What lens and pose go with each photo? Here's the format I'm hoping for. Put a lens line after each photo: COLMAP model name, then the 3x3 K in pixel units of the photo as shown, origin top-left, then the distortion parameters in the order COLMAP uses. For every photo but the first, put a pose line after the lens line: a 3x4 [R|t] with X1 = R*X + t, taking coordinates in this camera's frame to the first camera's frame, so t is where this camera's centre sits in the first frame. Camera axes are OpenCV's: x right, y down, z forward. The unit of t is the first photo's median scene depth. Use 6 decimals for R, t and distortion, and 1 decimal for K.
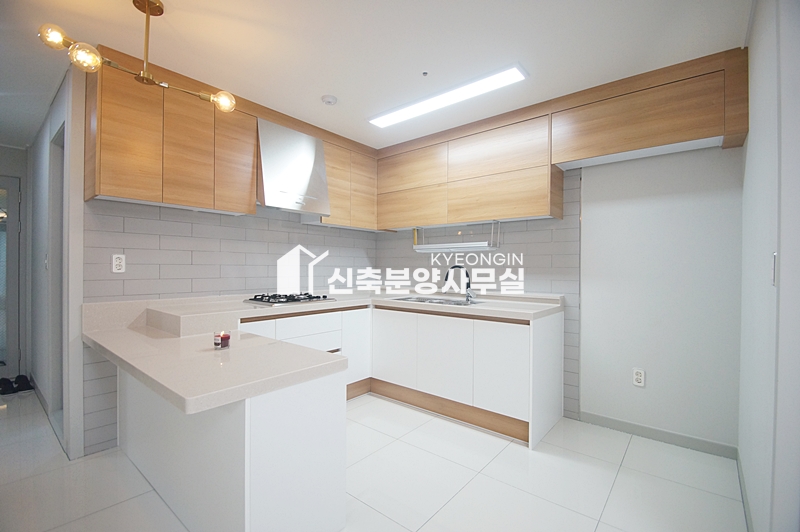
lens RADIAL K [[353.8, 0, 398.3], [0, 353.8, 268.7], [0, 0, 1]] dist [0.015866, -0.017450]
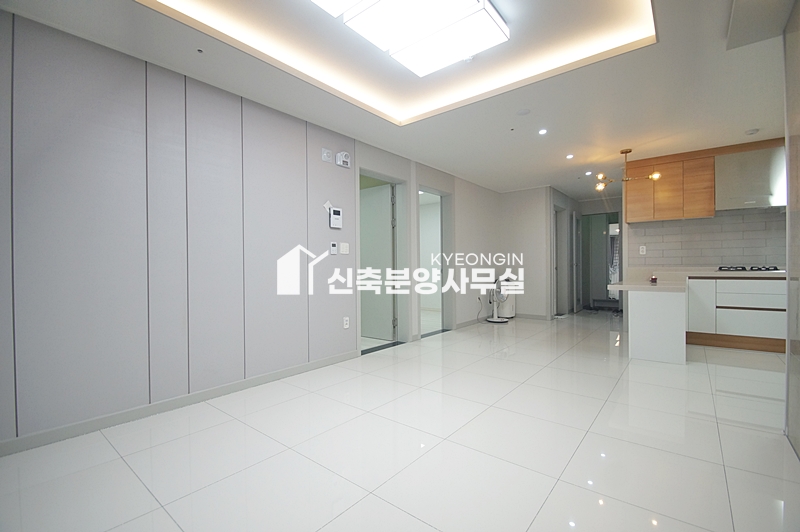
lens RADIAL K [[352.9, 0, 398.2], [0, 352.9, 268.8], [0, 0, 1]] dist [0.012394, -0.017225]
pose [[0.006531, 0.000685, -0.999978, 1.064030], [0.006431, 0.999979, 0.000727, 0.068098], [0.999958, -0.006435, 0.006527, -0.405564]]
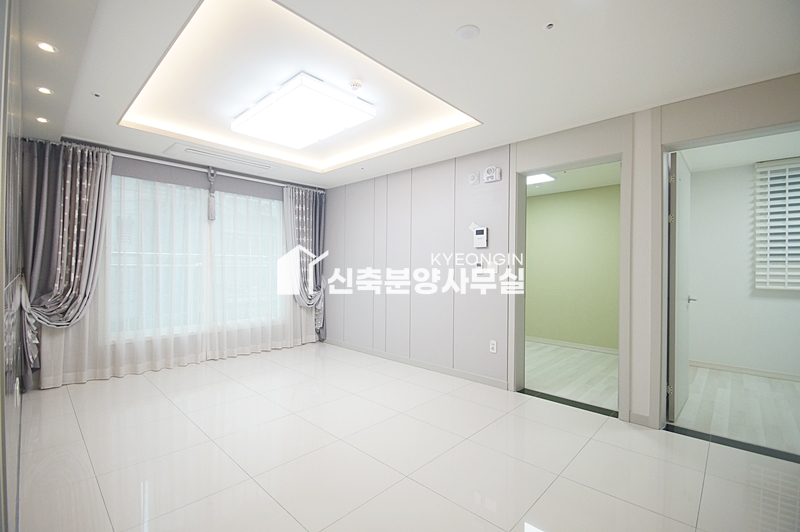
lens RADIAL K [[353.8, 0, 398.3], [0, 353.8, 268.7], [0, 0, 1]] dist [0.015866, -0.017450]
pose [[-0.997395, -0.017680, 0.069932, 0.050367], [-0.017295, 0.999832, 0.006106, -0.001323], [-0.070028, 0.004881, -0.997533, 0.612888]]
